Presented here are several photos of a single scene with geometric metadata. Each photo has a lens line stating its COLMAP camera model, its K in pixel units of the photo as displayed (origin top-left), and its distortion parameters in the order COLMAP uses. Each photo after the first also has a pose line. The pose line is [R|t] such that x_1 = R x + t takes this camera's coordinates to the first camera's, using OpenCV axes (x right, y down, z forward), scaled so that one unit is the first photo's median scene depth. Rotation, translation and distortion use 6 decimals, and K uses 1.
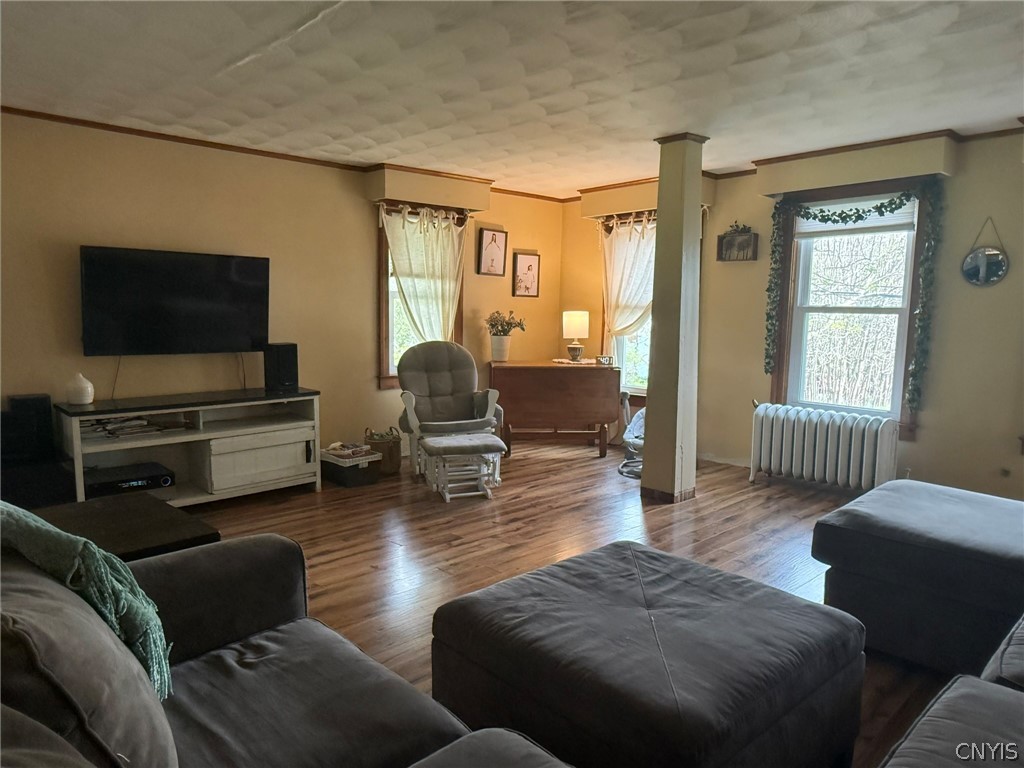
lens RADIAL K [[695.8, 0, 512.0], [0, 695.8, 384.0], [0, 0, 1]] dist [-0.007183, -0.001489]
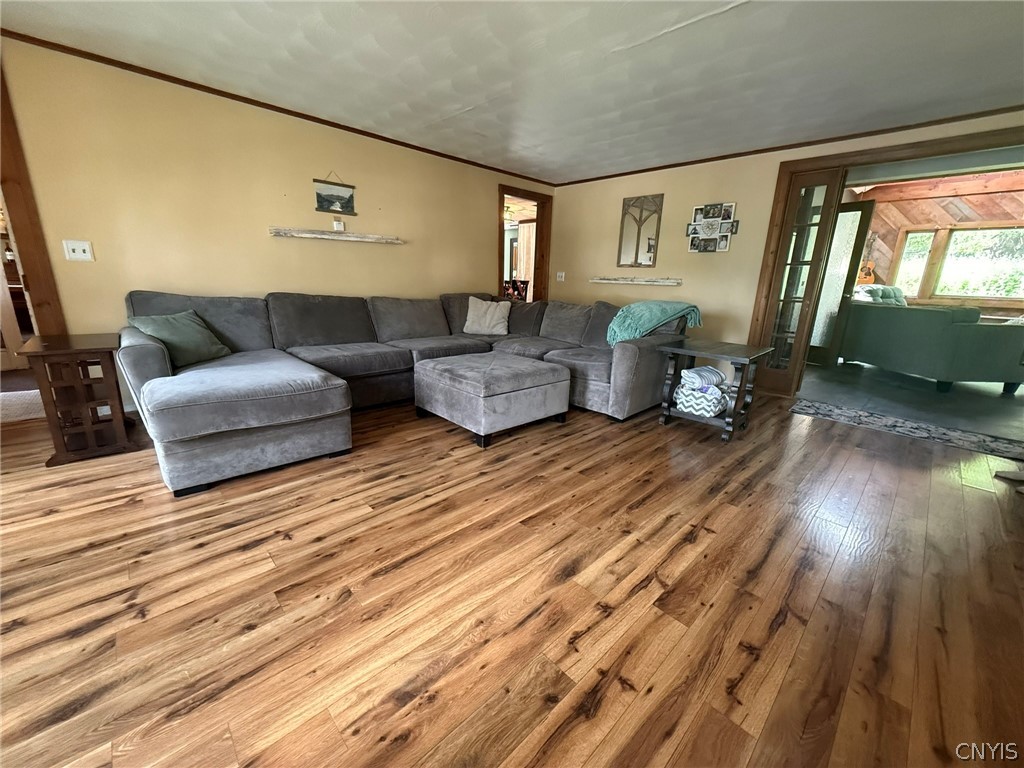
lens RADIAL K [[408.2, 0, 512.0], [0, 408.2, 384.0], [0, 0, 1]] dist [0.000397, 0.000294]
pose [[-0.999126, -0.037799, -0.017829, 0.059097], [-0.041671, 0.933615, 0.355845, -0.073205], [0.003195, 0.356277, -0.934375, 1.051174]]
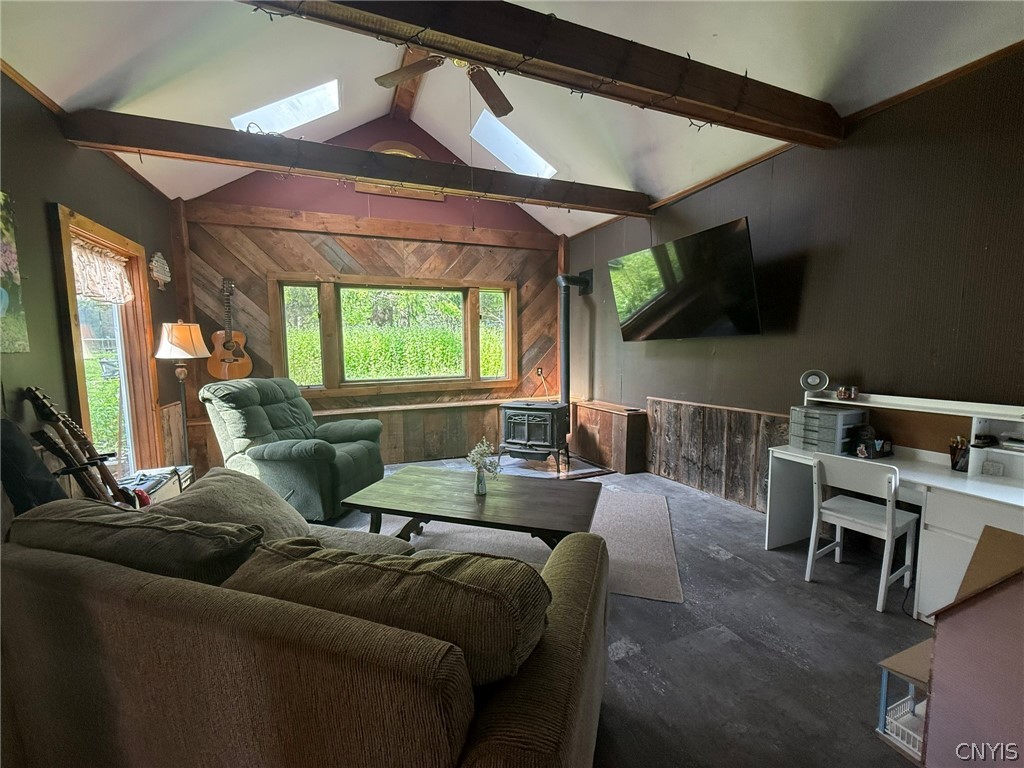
lens RADIAL K [[408.3, 0, 515.2], [0, 408.3, 384.3], [0, 0, 1]] dist [0.000085, 0.000317]
pose [[-0.361060, 0.082482, -0.928888, -0.810698], [-0.087197, 0.988731, 0.121689, -0.054413], [0.928457, 0.124933, -0.349799, 0.197372]]
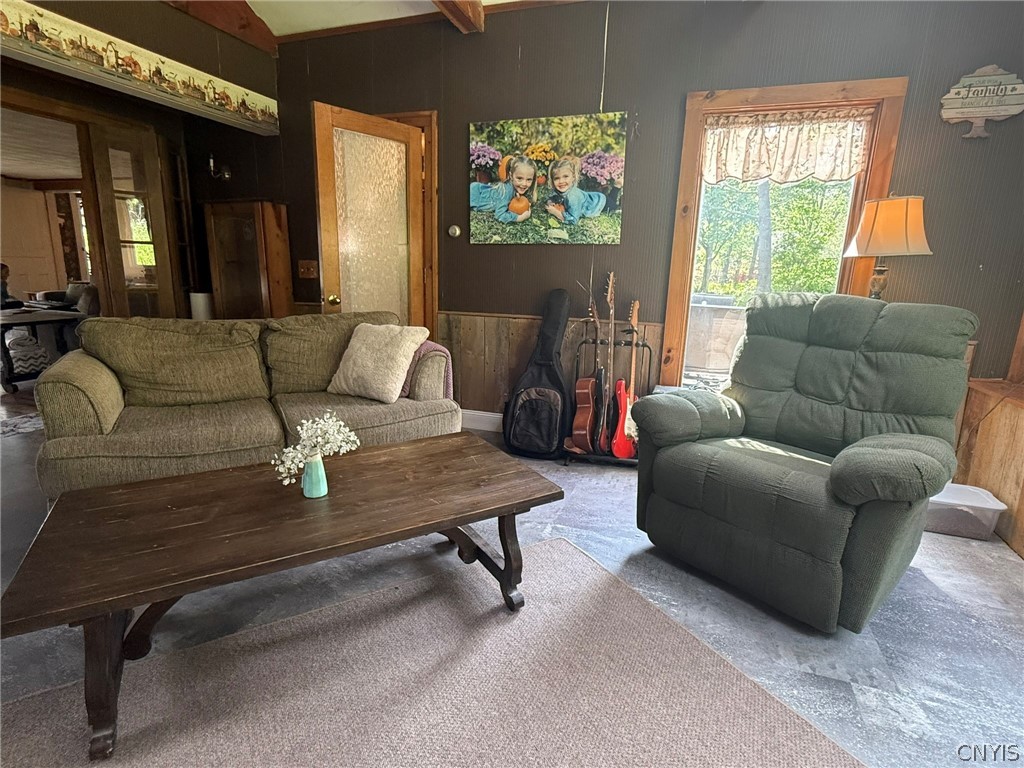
lens RADIAL K [[527.4, 0, 513.7], [0, 527.4, 386.4], [0, 0, 1]] dist [-0.001714, 0.000527]
pose [[-0.454394, -0.218090, 0.863692, -1.640238], [0.063482, 0.959174, 0.275598, -0.008711], [-0.888536, 0.180059, -0.421998, 0.003959]]
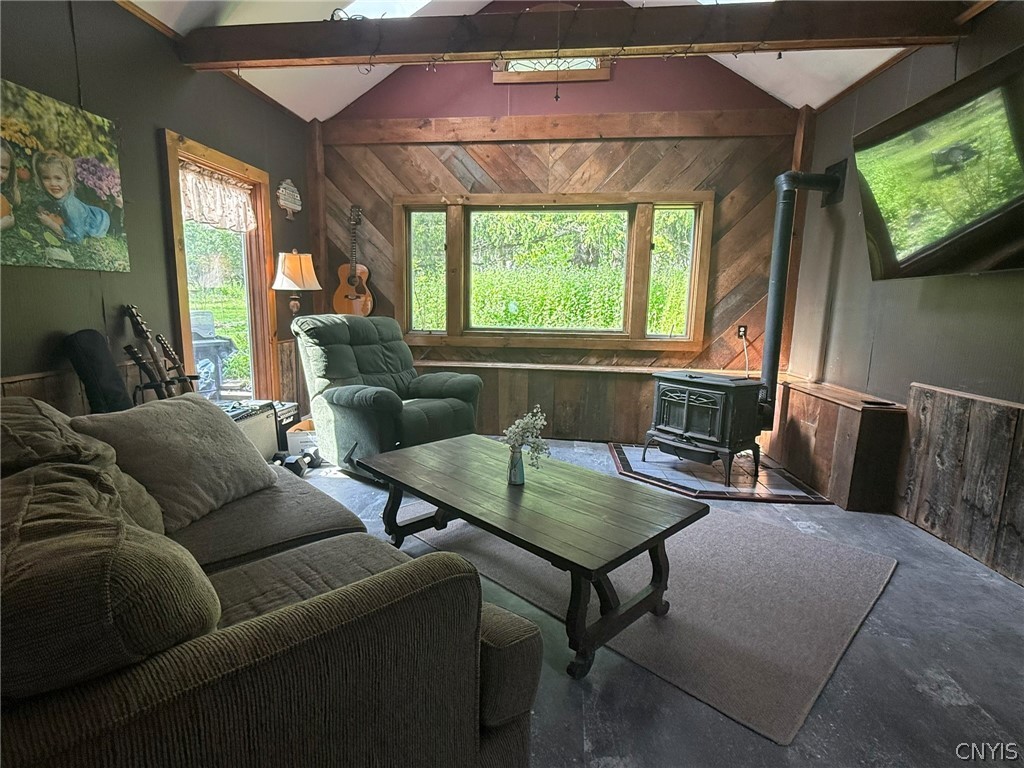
lens RADIAL K [[527.4, 0, 513.7], [0, 527.4, 386.4], [0, 0, 1]] dist [-0.001714, 0.000527]
pose [[-0.759619, 0.082633, -0.645098, -0.970760], [-0.091024, 0.968625, 0.231258, -0.042504], [0.643967, 0.234388, -0.728264, 0.317571]]
